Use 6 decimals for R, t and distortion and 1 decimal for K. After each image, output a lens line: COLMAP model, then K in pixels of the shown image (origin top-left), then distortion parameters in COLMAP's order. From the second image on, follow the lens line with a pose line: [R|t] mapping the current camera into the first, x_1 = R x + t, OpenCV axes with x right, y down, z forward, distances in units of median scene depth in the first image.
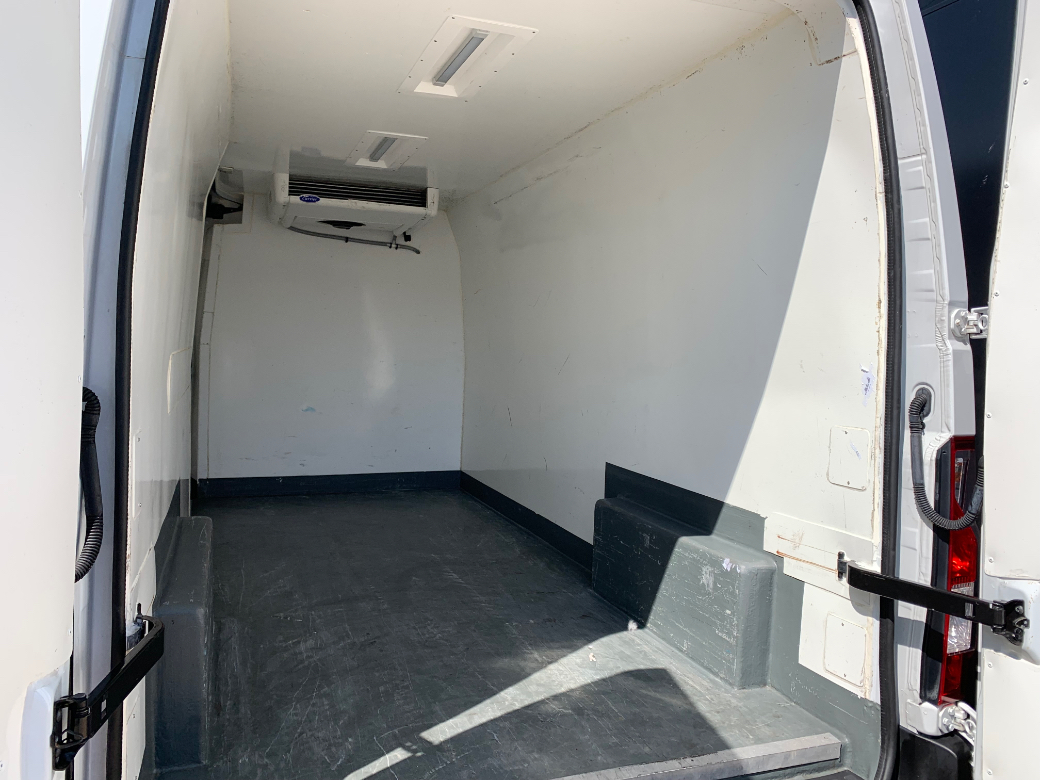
lens RADIAL K [[809.2, 0, 513.2], [0, 809.2, 387.2], [0, 0, 1]] dist [0.035715, -0.051367]
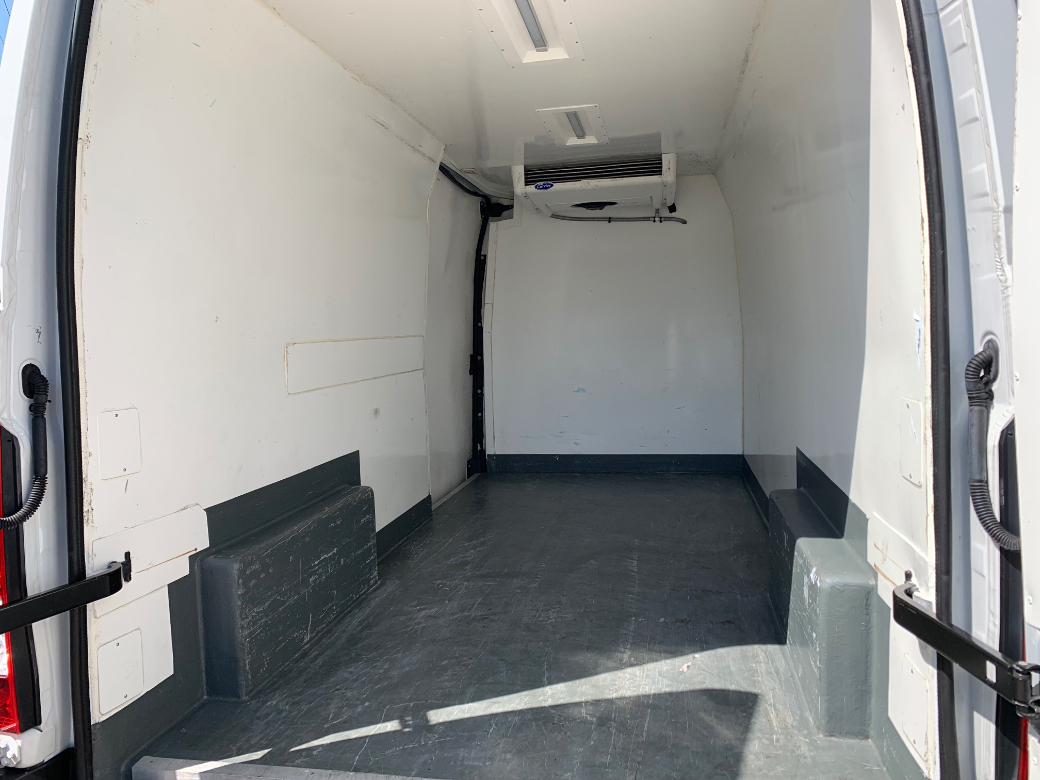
lens RADIAL K [[802.3, 0, 500.7], [0, 802.3, 380.2], [0, 0, 1]] dist [0.046145, -0.059976]
pose [[0.852039, -0.027363, -0.522763, 0.394168], [0.034774, 0.999386, 0.004366, 0.013675], [0.522323, -0.021899, 0.852467, 0.164946]]
